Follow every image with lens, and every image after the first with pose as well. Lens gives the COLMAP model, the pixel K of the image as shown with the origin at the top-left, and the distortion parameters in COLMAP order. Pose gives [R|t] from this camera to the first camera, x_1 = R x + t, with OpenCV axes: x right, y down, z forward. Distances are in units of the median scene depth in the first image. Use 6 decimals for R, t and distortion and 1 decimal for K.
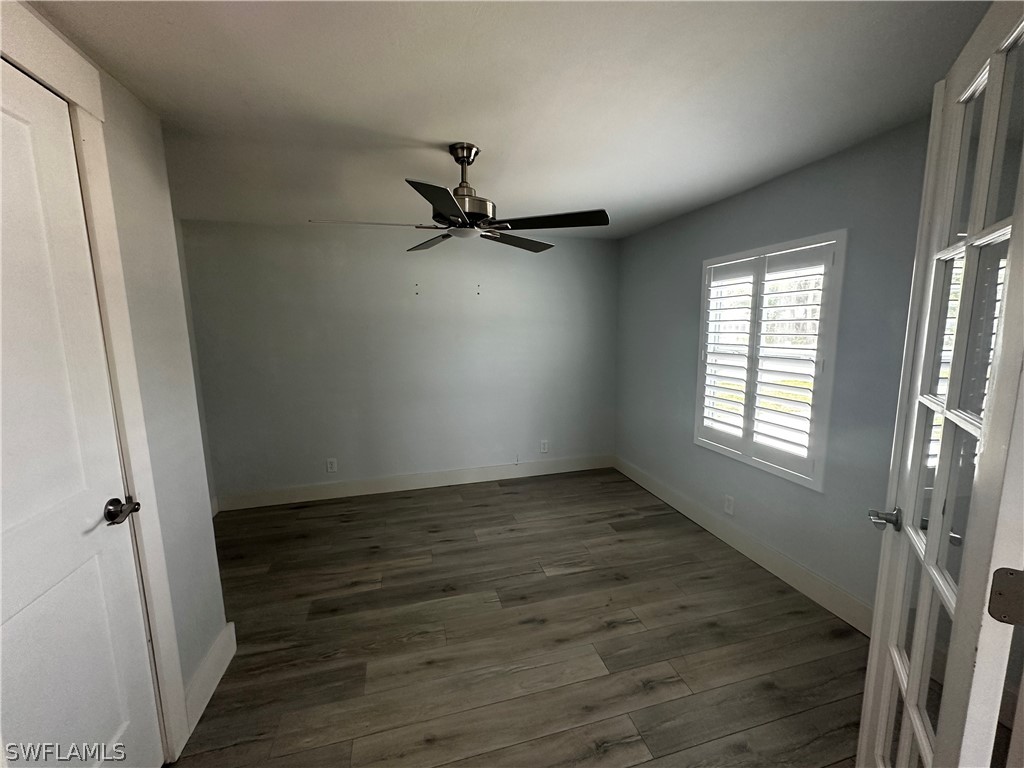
lens RADIAL K [[409.4, 0, 511.7], [0, 409.4, 384.2], [0, 0, 1]] dist [-0.000636, -0.000868]
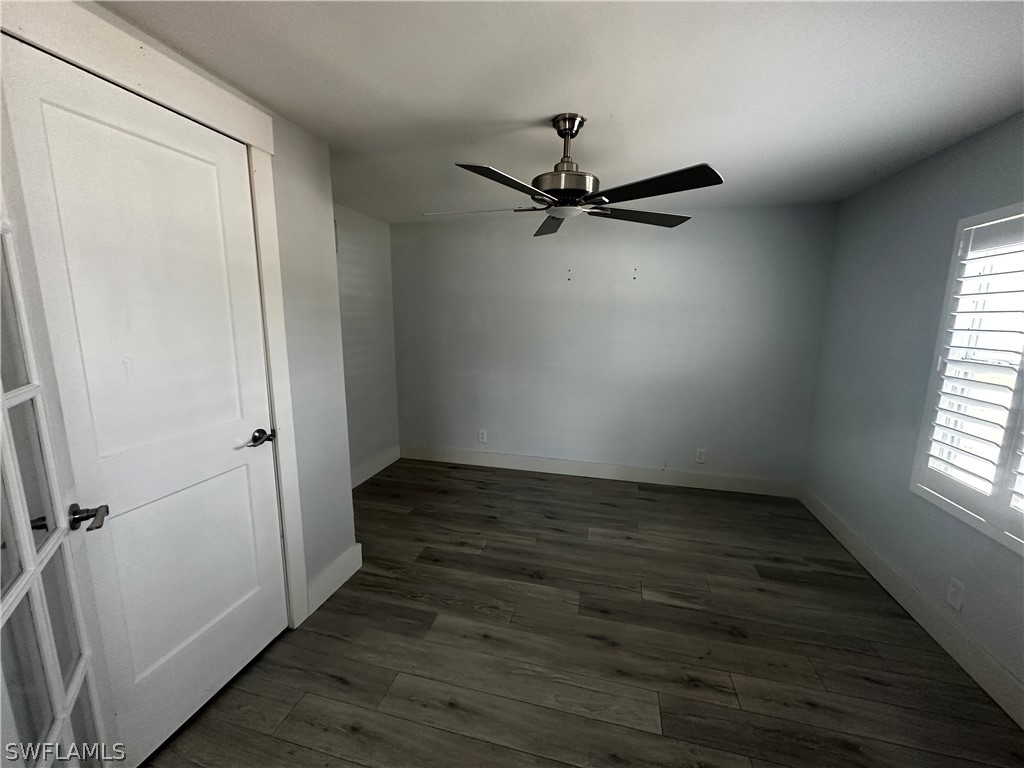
lens RADIAL K [[409.4, 0, 510.6], [0, 409.4, 383.3], [0, 0, 1]] dist [-0.000636, -0.000868]
pose [[0.871531, 0.102440, -0.479520, 0.238857], [-0.089466, 0.994739, 0.049901, -0.012010], [0.482109, -0.000589, 0.876111, 0.102231]]
